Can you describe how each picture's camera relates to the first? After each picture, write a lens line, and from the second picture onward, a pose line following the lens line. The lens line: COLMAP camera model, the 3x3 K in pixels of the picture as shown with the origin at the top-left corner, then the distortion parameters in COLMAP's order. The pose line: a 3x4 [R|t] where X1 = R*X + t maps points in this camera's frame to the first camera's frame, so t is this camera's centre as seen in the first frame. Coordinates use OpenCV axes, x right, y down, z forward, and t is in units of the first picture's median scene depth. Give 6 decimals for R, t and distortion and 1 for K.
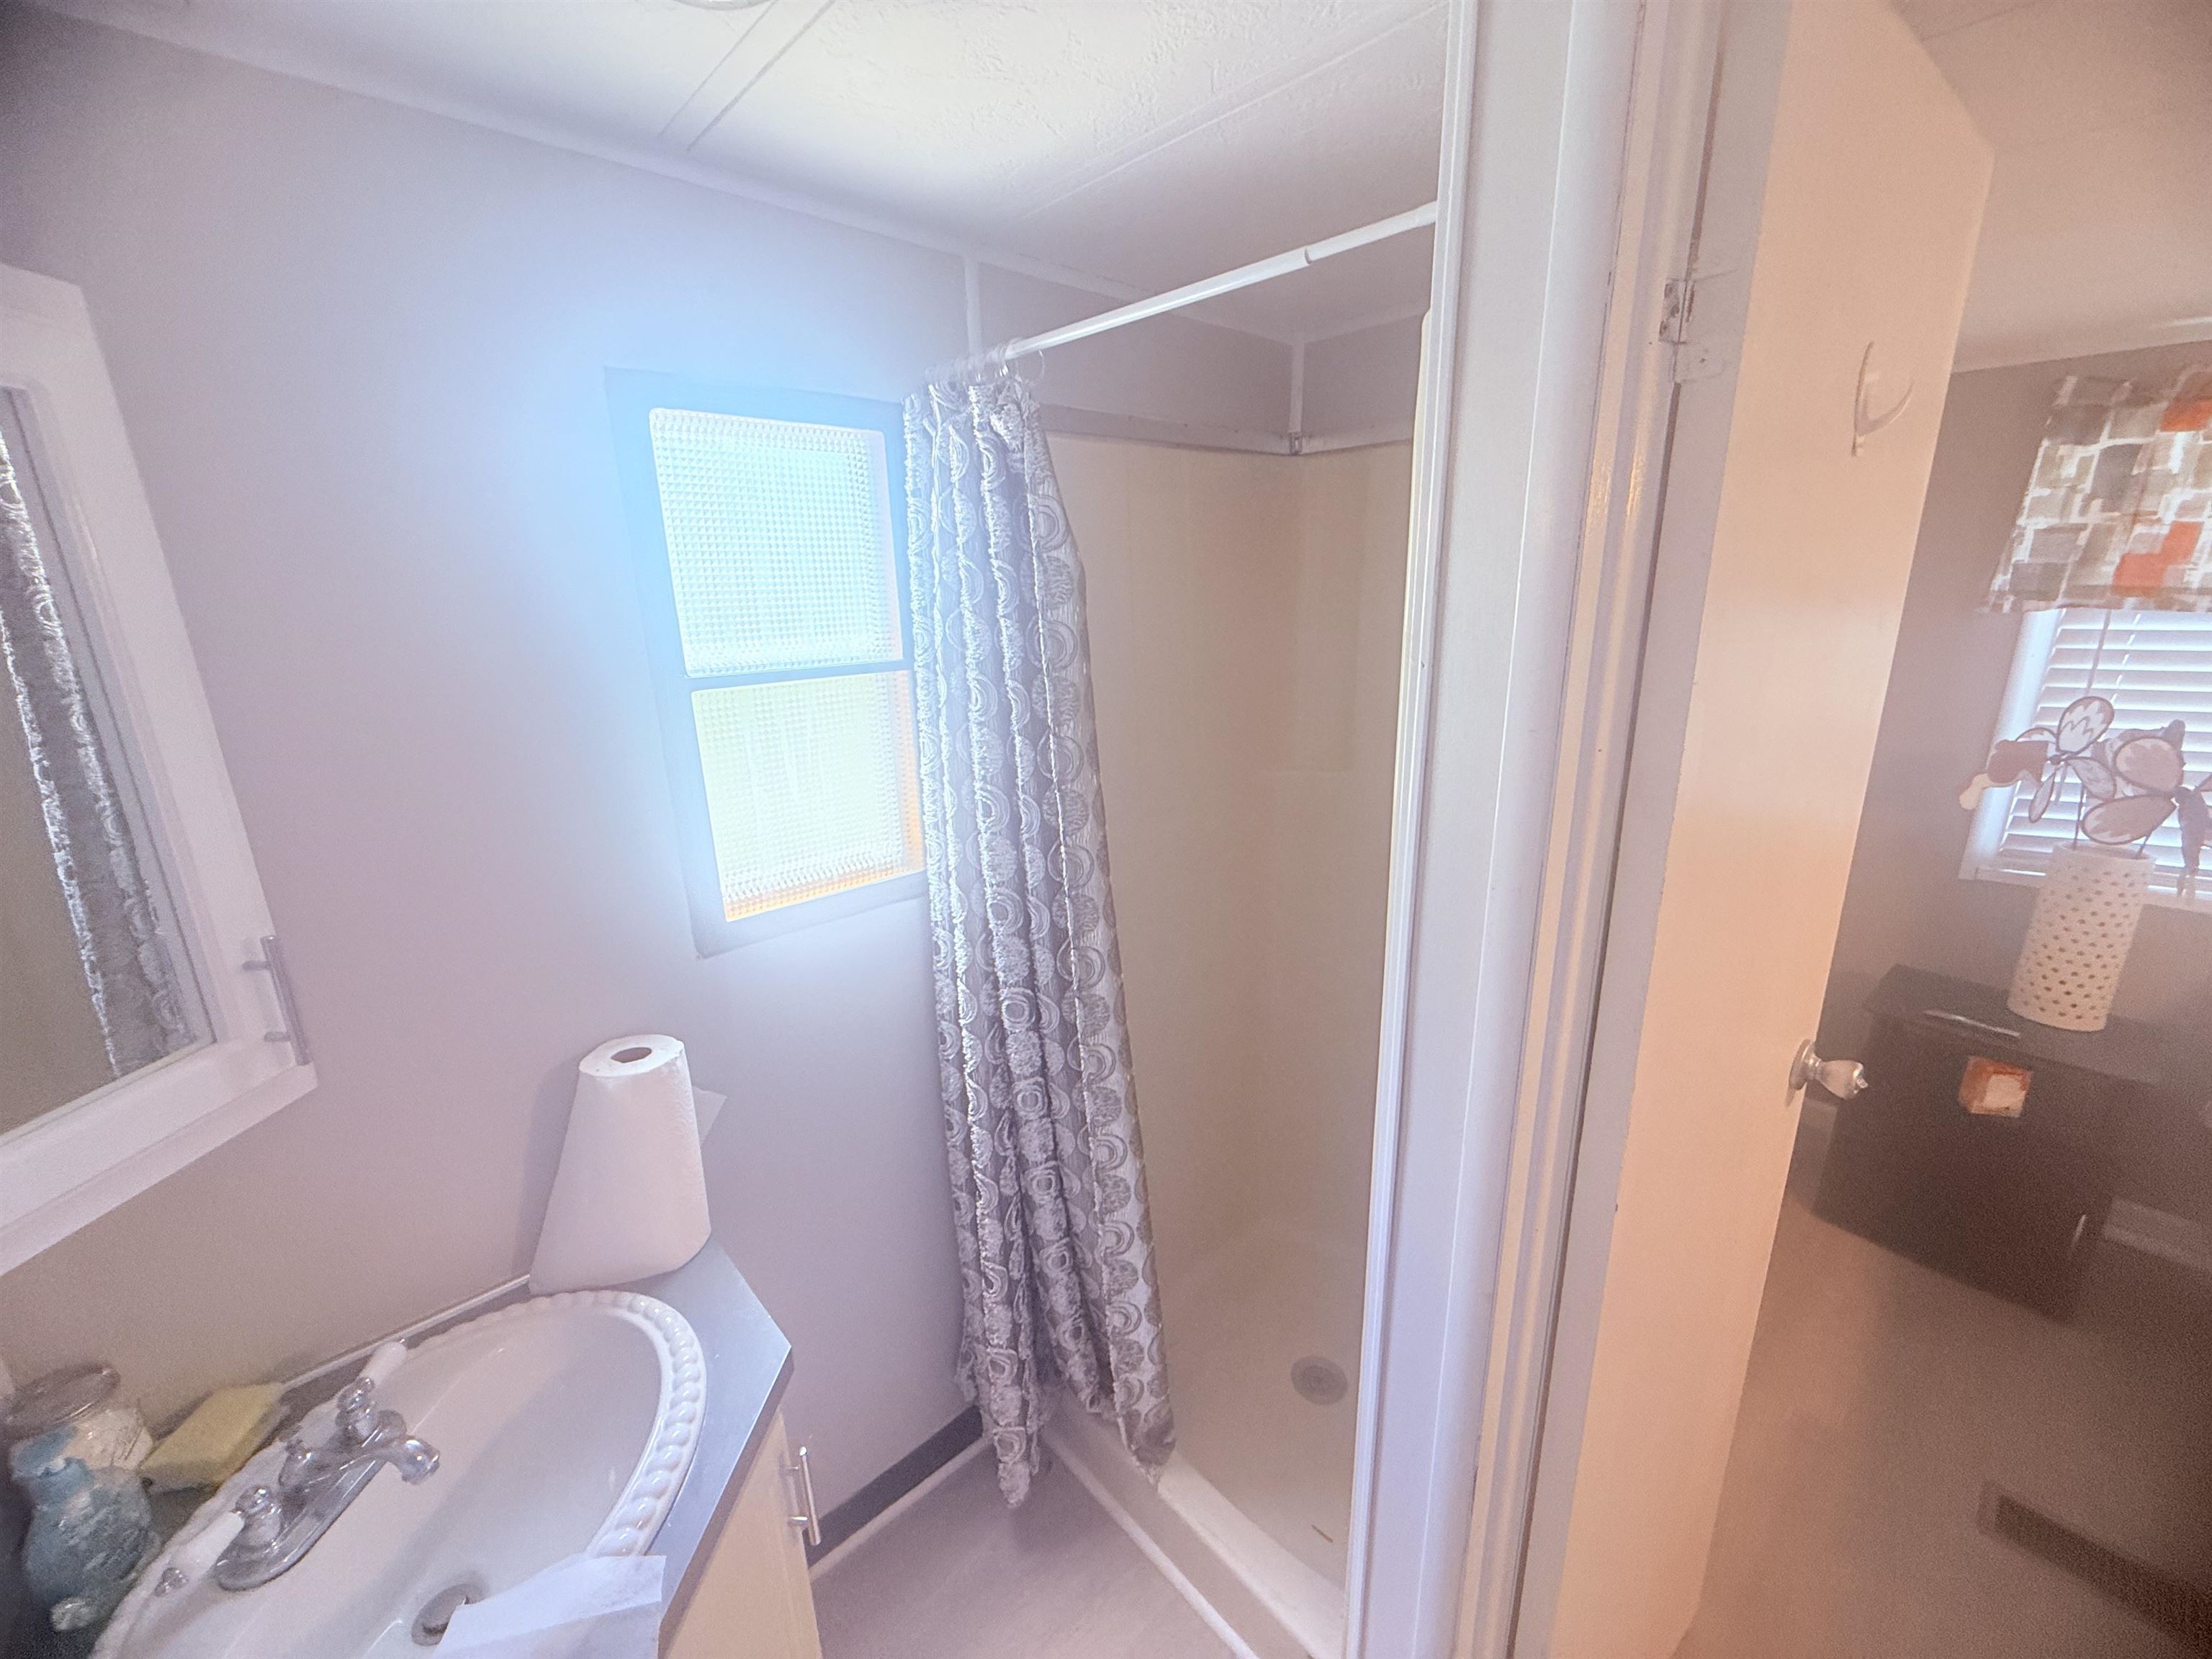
lens RADIAL K [[903.1, 0, 1106.0], [0, 903.1, 829.5], [0, 0, 1]] dist [0.001180, 0.000066]
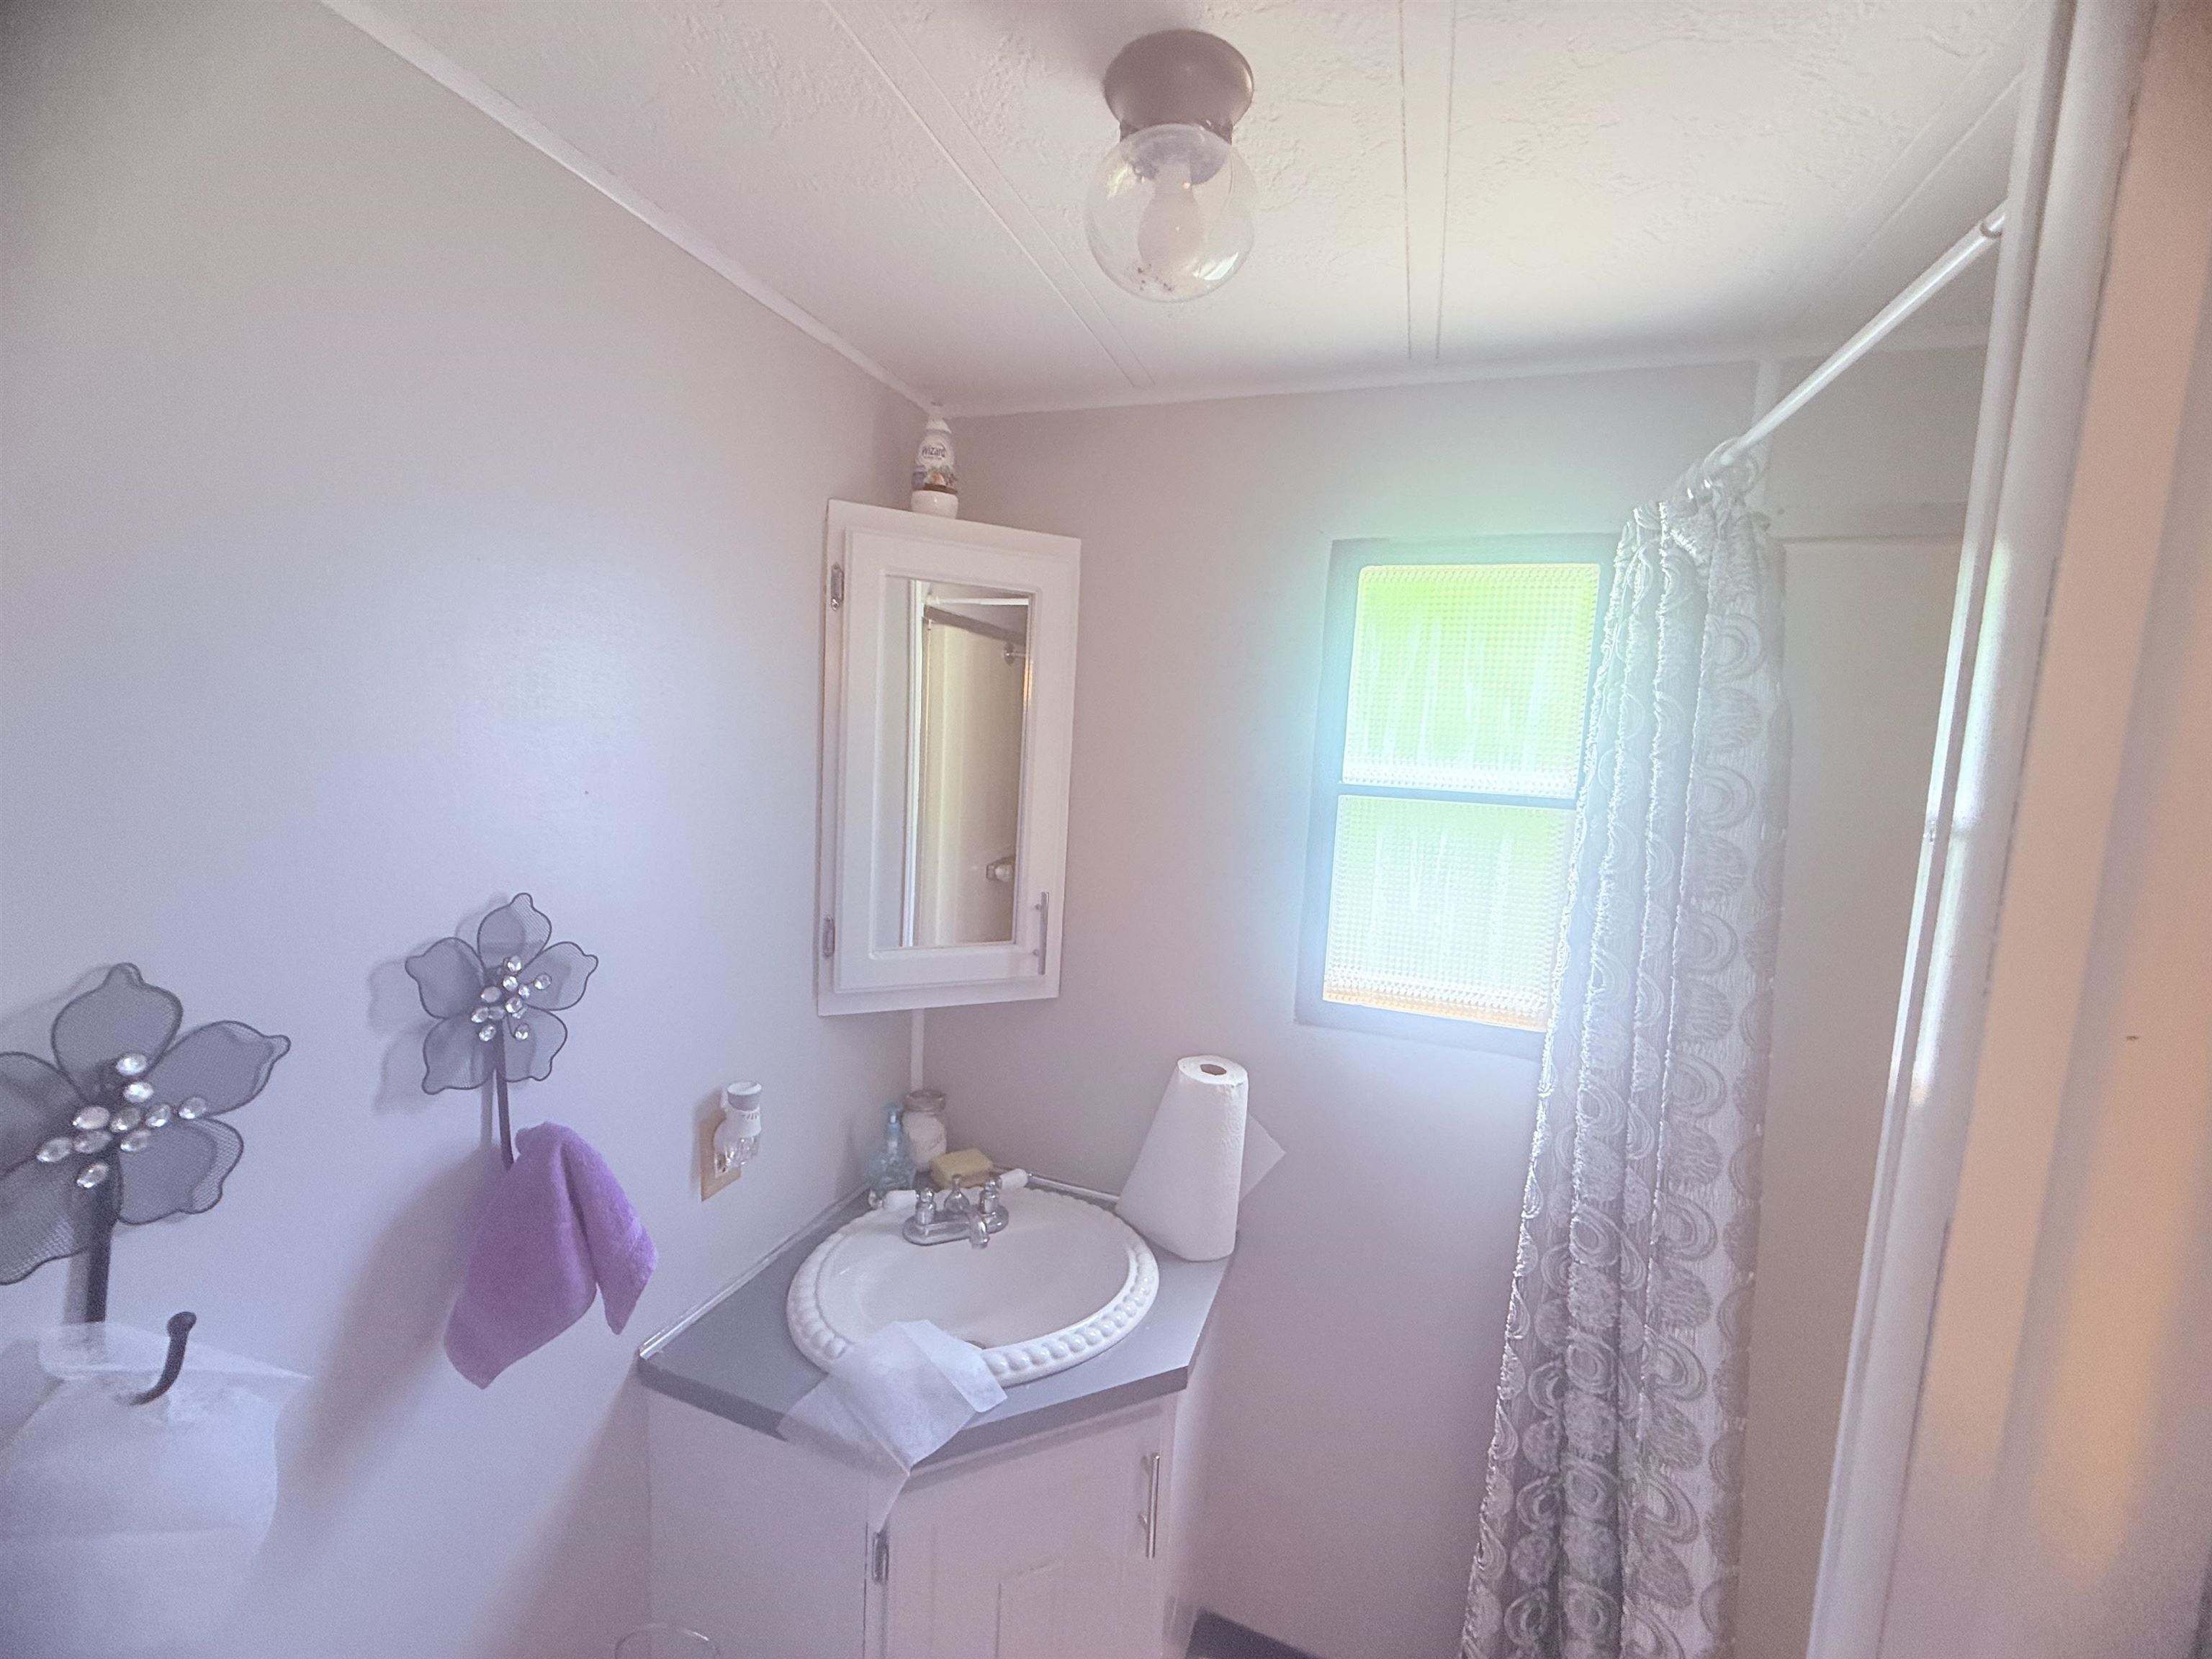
lens RADIAL K [[895.5, 0, 1106.0], [0, 895.5, 829.5], [0, 0, 1]] dist [-0.002106, -0.000002]
pose [[0.444519, 0.140064, -0.884752, 0.424654], [-0.298226, 0.954494, 0.001269, -0.020425], [0.844668, 0.263292, 0.466061, 0.207036]]
